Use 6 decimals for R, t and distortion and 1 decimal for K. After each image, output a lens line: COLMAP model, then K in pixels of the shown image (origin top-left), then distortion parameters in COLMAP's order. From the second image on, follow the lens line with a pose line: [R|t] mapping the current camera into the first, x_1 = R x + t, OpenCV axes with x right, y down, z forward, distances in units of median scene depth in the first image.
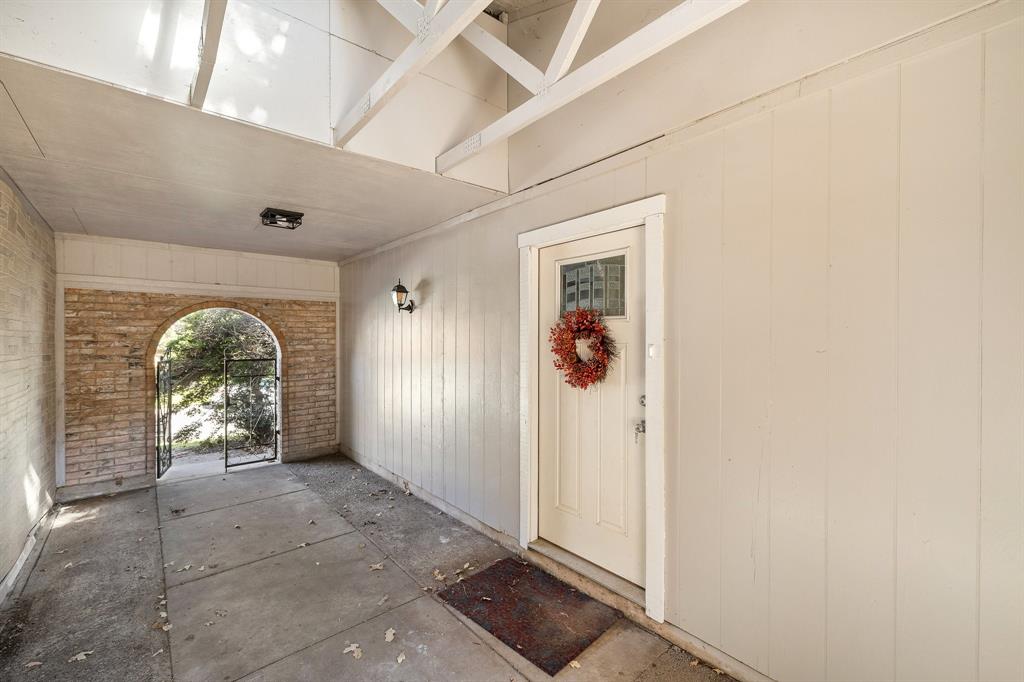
lens RADIAL K [[432.9, 0, 512.6], [0, 432.9, 337.0], [0, 0, 1]] dist [0.002049, 0.000354]
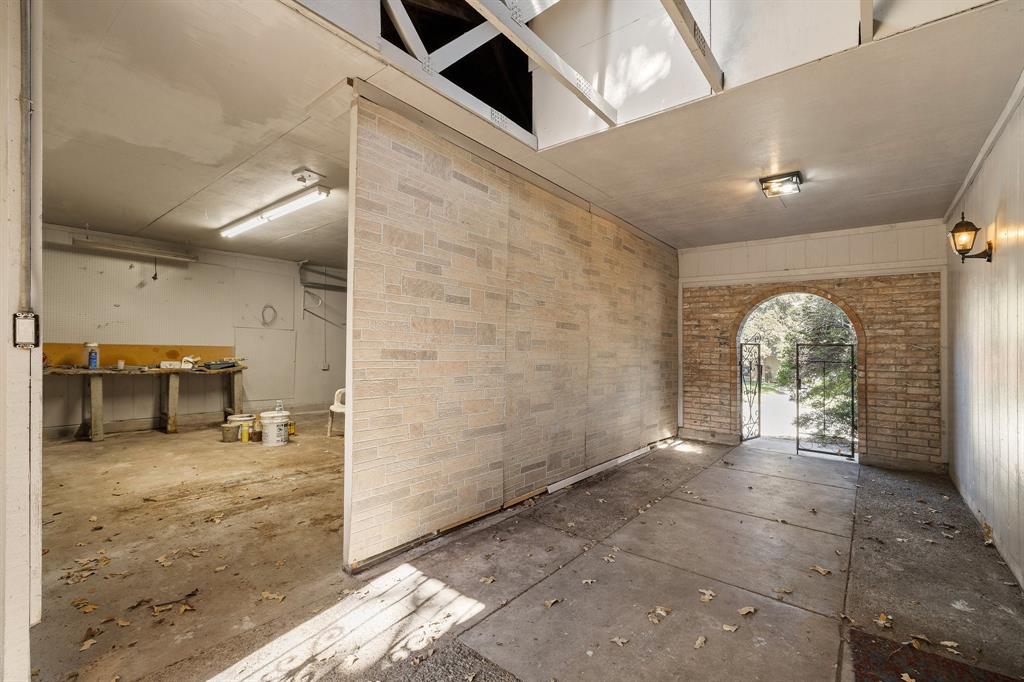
lens RADIAL K [[432.9, 0, 518.1], [0, 432.9, 346.7], [0, 0, 1]] dist [0.002049, 0.000354]
pose [[0.190400, 0.010992, -0.981645, 0.255729], [-0.019663, 0.999779, 0.007381, 0.077223], [0.981510, 0.017897, 0.190574, 0.185780]]
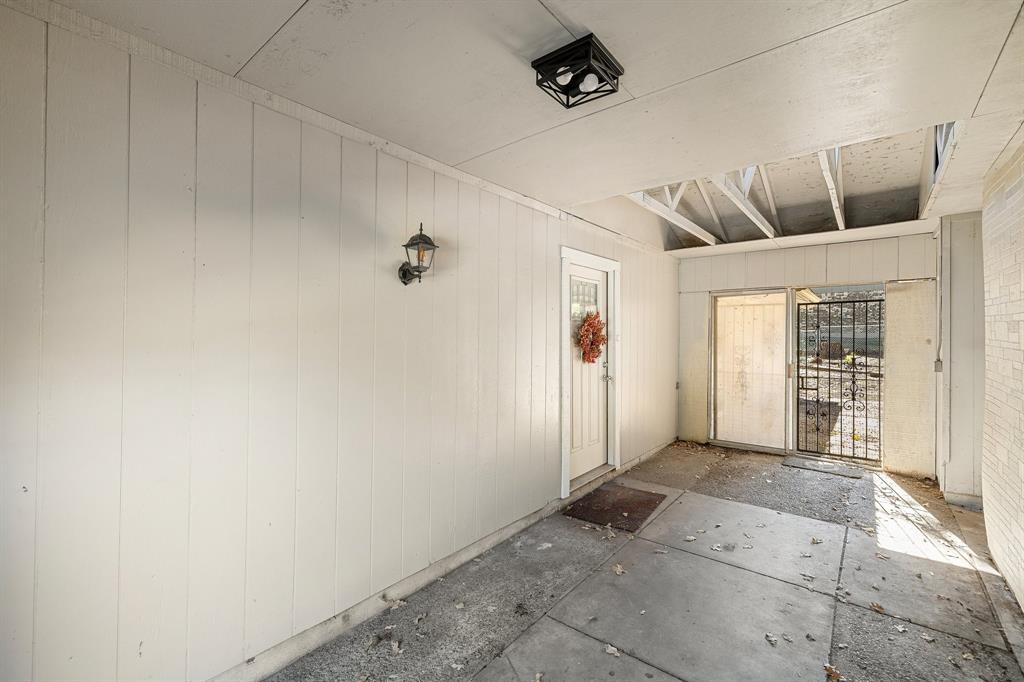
lens RADIAL K [[432.9, 0, 515.2], [0, 432.9, 345.9], [0, 0, 1]] dist [0.002049, 0.000354]
pose [[-0.185973, -0.017541, 0.982398, -0.809342], [-0.000202, 0.999841, 0.017814, 0.015839], [-0.982555, 0.003114, -0.185947, 0.947236]]
